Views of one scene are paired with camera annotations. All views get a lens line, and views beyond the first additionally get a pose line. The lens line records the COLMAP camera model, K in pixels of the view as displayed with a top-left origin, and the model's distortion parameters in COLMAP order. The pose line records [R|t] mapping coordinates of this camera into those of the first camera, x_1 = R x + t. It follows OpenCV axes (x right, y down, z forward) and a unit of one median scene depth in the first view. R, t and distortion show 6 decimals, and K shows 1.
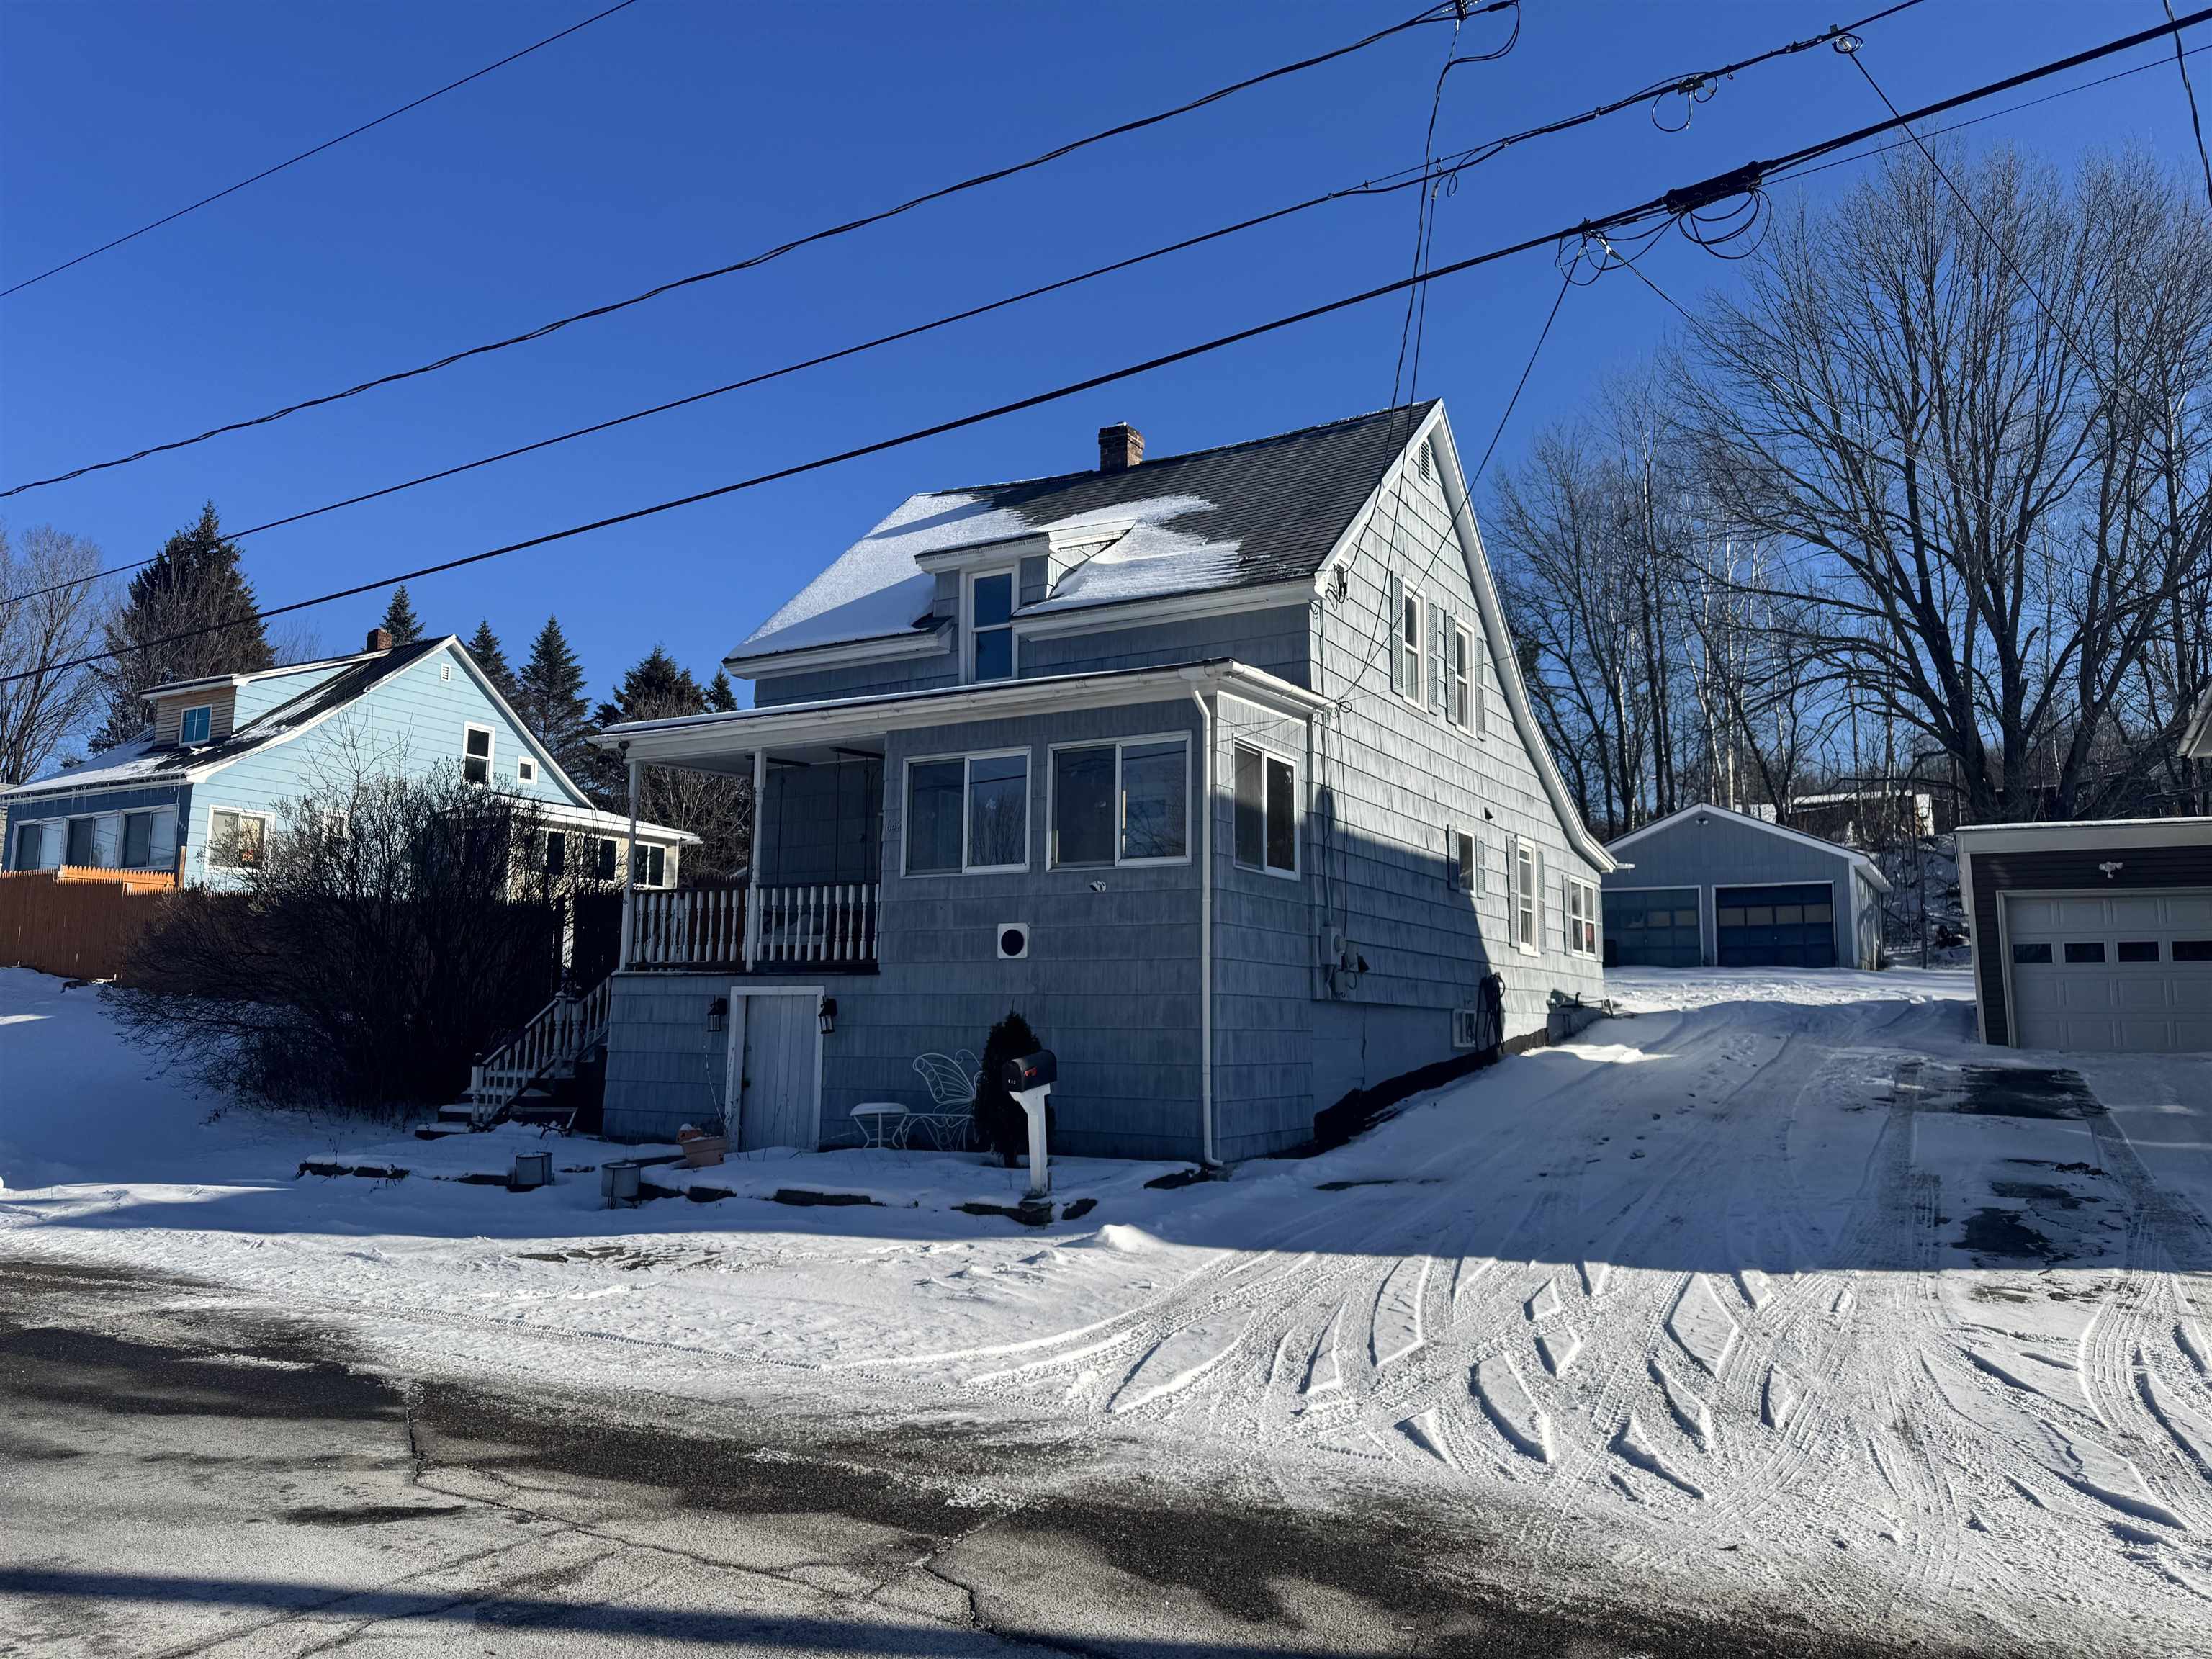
lens RADIAL K [[1543.7, 0, 1106.0], [0, 1543.7, 829.5], [0, 0, 1]] dist [0.149477, -0.255544]
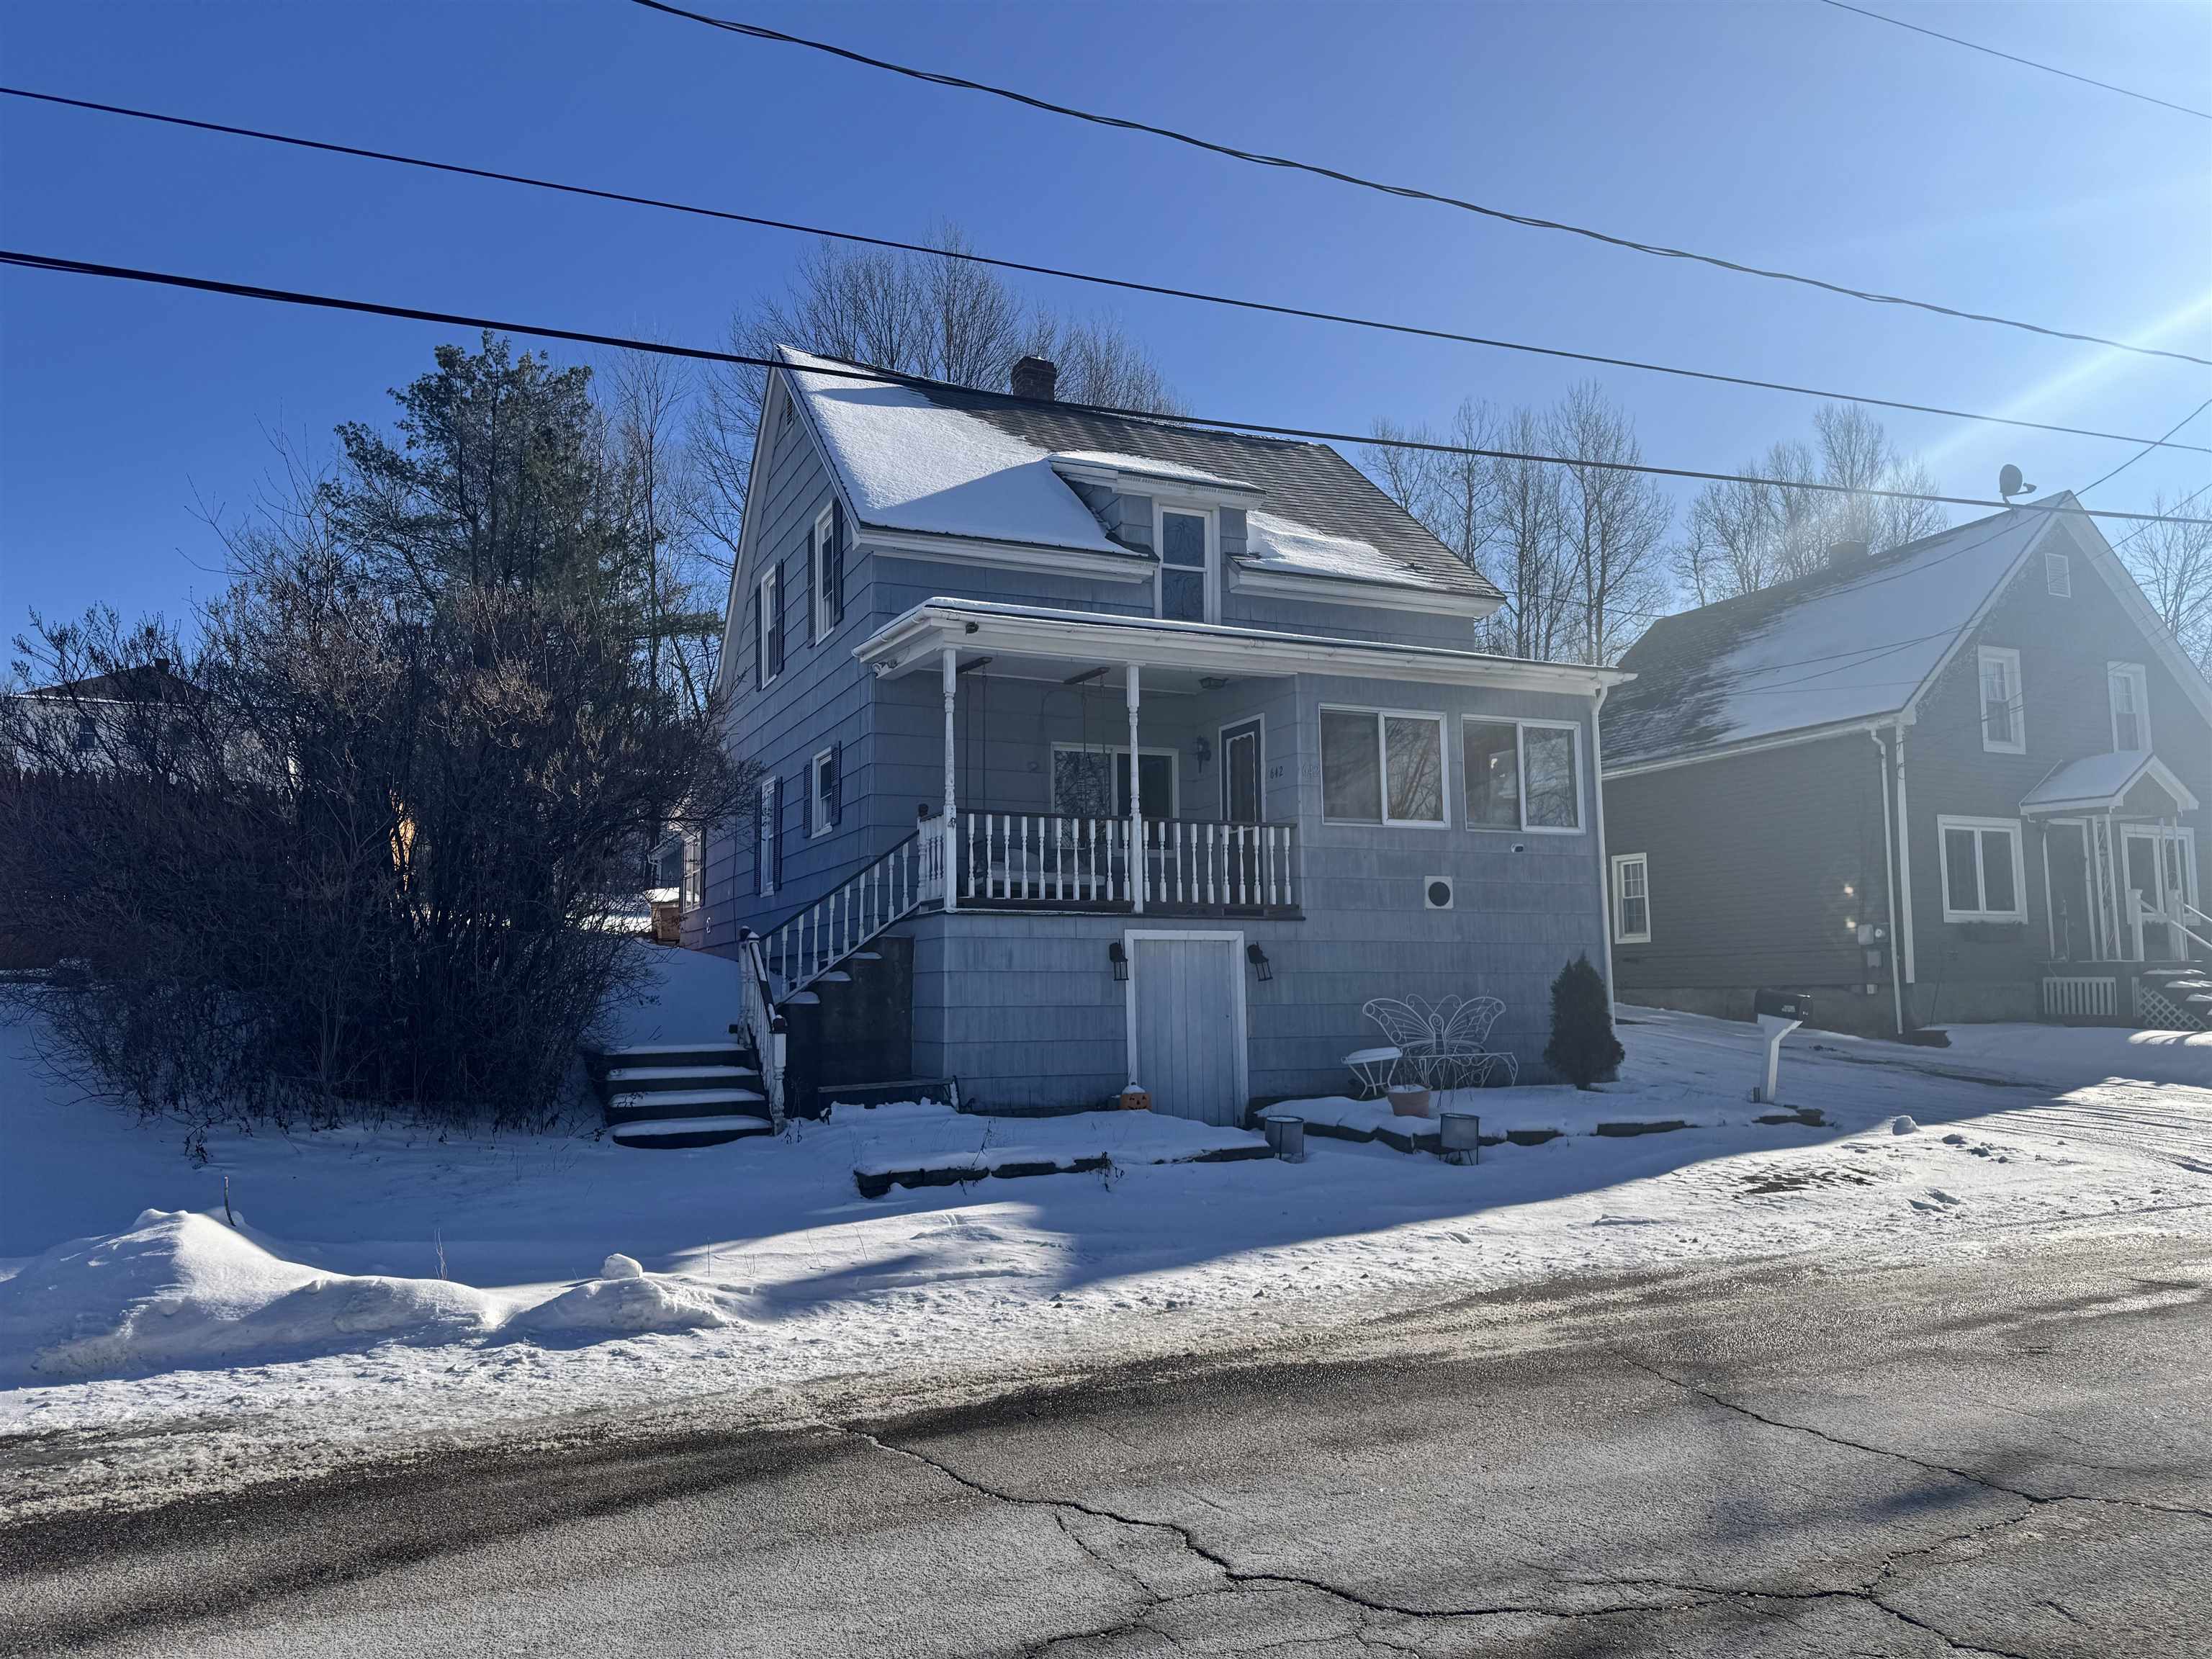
lens RADIAL K [[1543.7, 0, 1106.0], [0, 1543.7, 829.5], [0, 0, 1]] dist [0.149477, -0.255544]
pose [[0.586102, 0.067113, 0.807453, -1.006385], [-0.086485, 0.996052, -0.020012, 0.065981], [-0.805609, -0.058103, 0.589592, 0.523005]]
